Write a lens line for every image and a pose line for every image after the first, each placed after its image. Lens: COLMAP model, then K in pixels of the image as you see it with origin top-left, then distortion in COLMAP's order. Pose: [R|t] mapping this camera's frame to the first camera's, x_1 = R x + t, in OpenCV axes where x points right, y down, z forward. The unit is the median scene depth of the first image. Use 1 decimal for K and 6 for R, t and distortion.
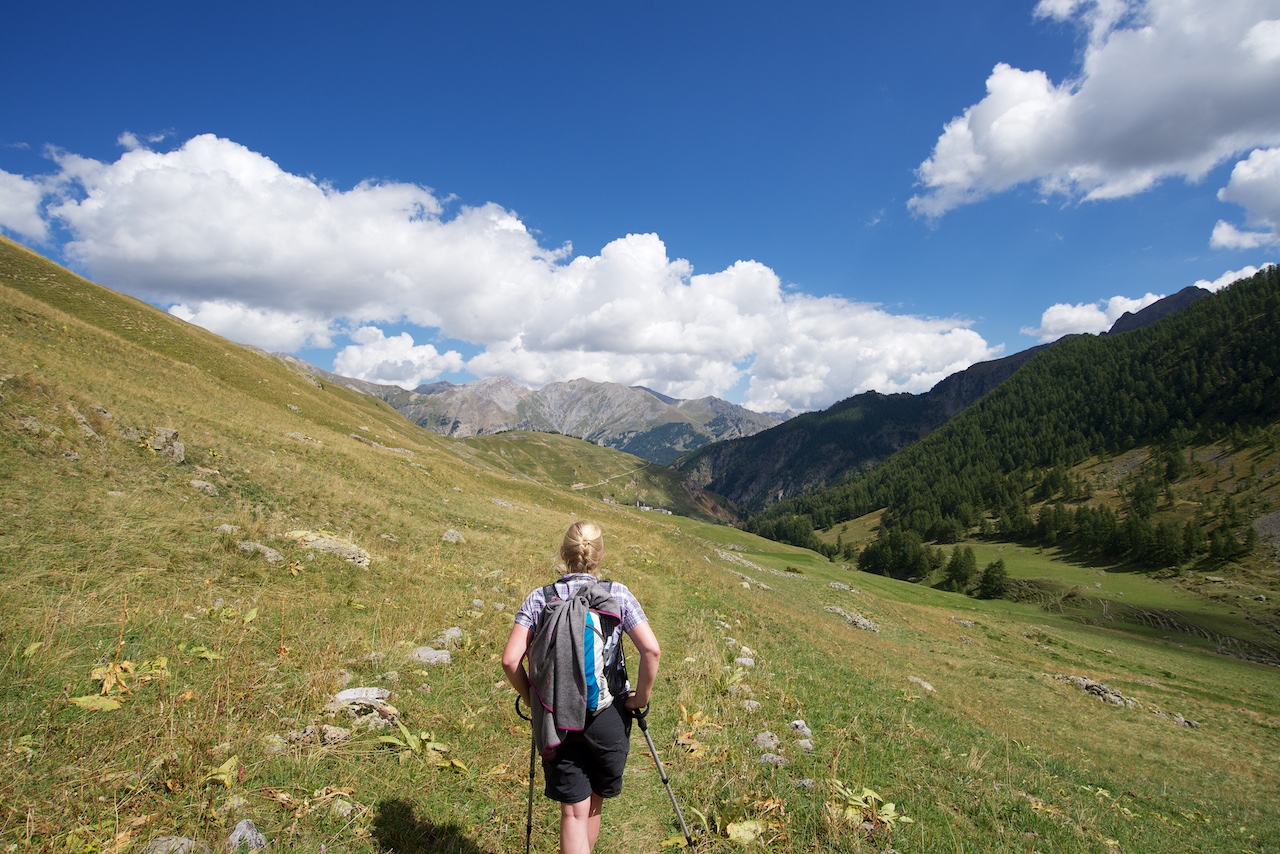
lens RADIAL K [[659.3, 0, 647.2], [0, 659.3, 428.0], [0, 0, 1]] dist [-0.059399, 0.017807]
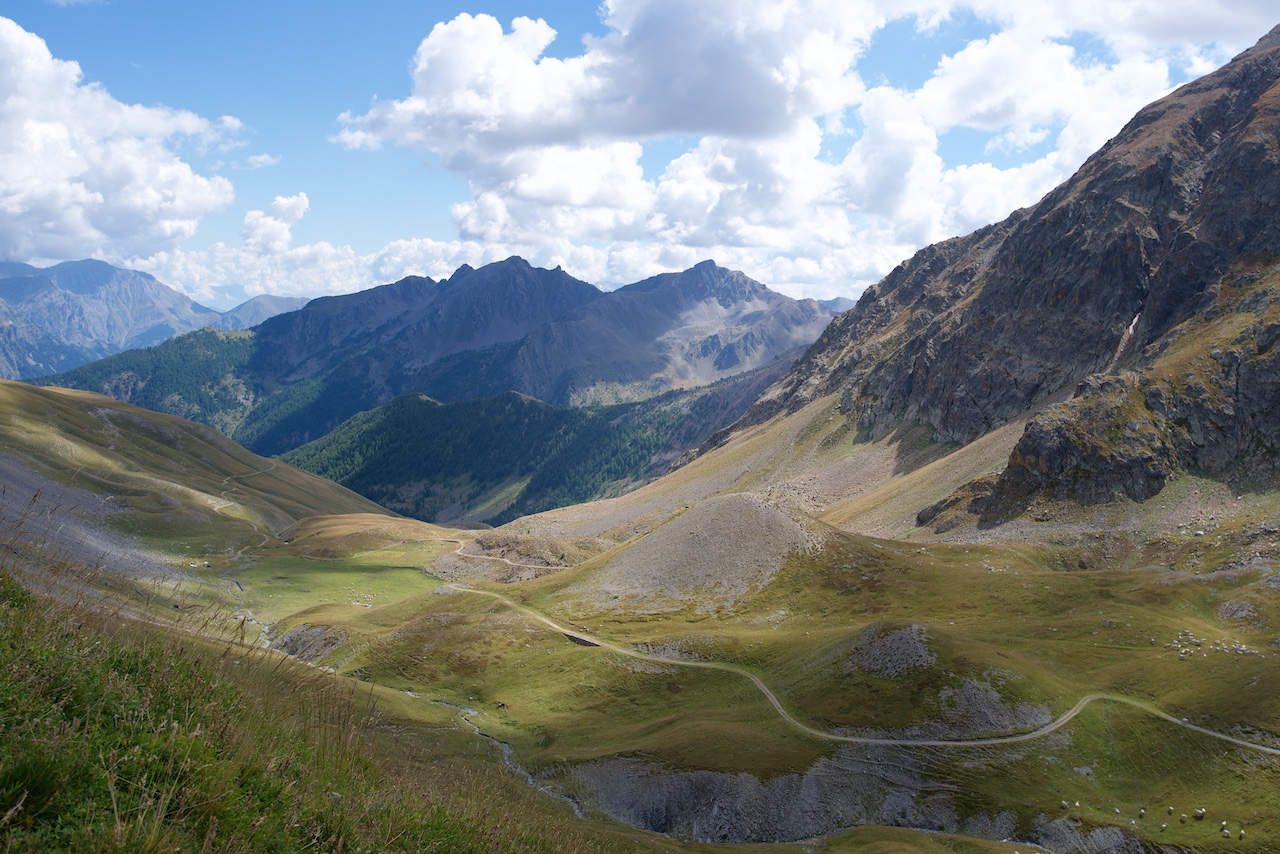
lens RADIAL K [[1221.3, 0, 645.9], [0, 1221.3, 427.0], [0, 0, 1]] dist [-0.024364, 0.000000]
pose [[0.713269, 0.003013, 0.700884, -1.234619], [-0.097740, 0.990647, 0.095209, -0.444264], [-0.694042, -0.136414, 0.706892, -1.854660]]
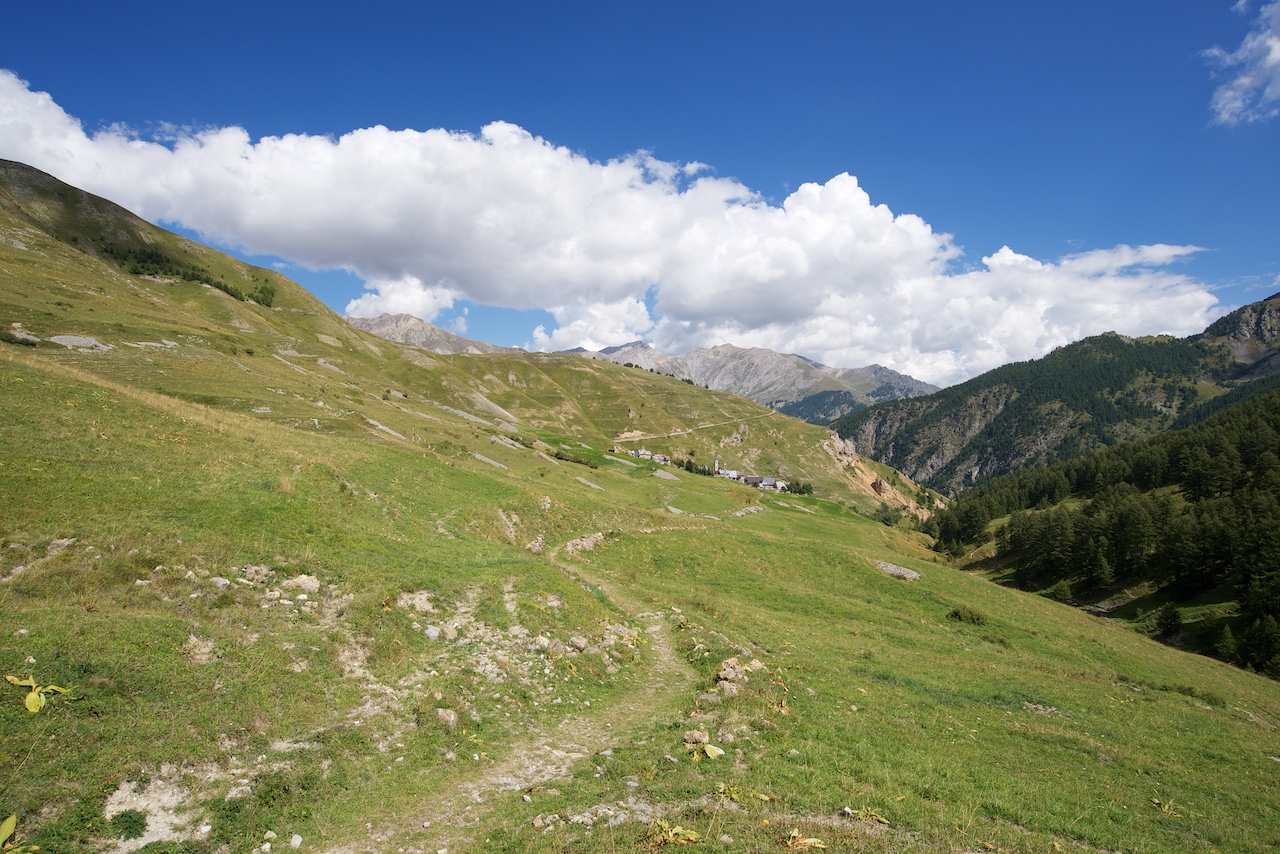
lens RADIAL K [[659.3, 0, 638.6], [0, 659.3, 428.6], [0, 0, 1]] dist [-0.059399, 0.017807]
pose [[0.968964, 0.015926, -0.246688, 0.066005], [-0.008086, 0.999431, 0.032759, 0.093579], [0.247069, -0.029747, 0.968541, 0.650897]]
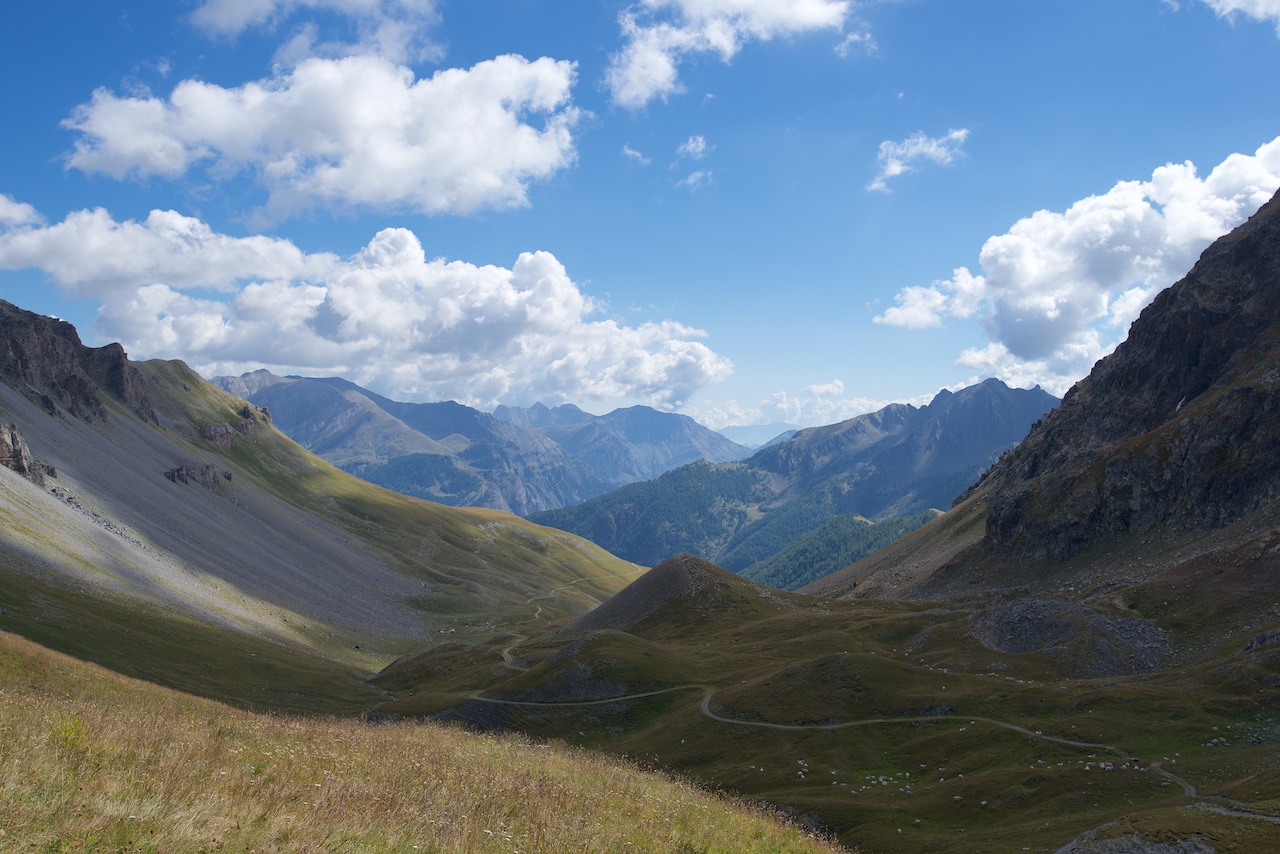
lens RADIAL K [[1221.3, 0, 635.1], [0, 1221.3, 422.3], [0, 0, 1]] dist [-0.024364, 0.000000]
pose [[0.946989, 0.035943, 0.319248, -1.044435], [-0.043451, 0.998921, 0.016425, -0.449138], [-0.318313, -0.029426, 0.947529, -2.146060]]
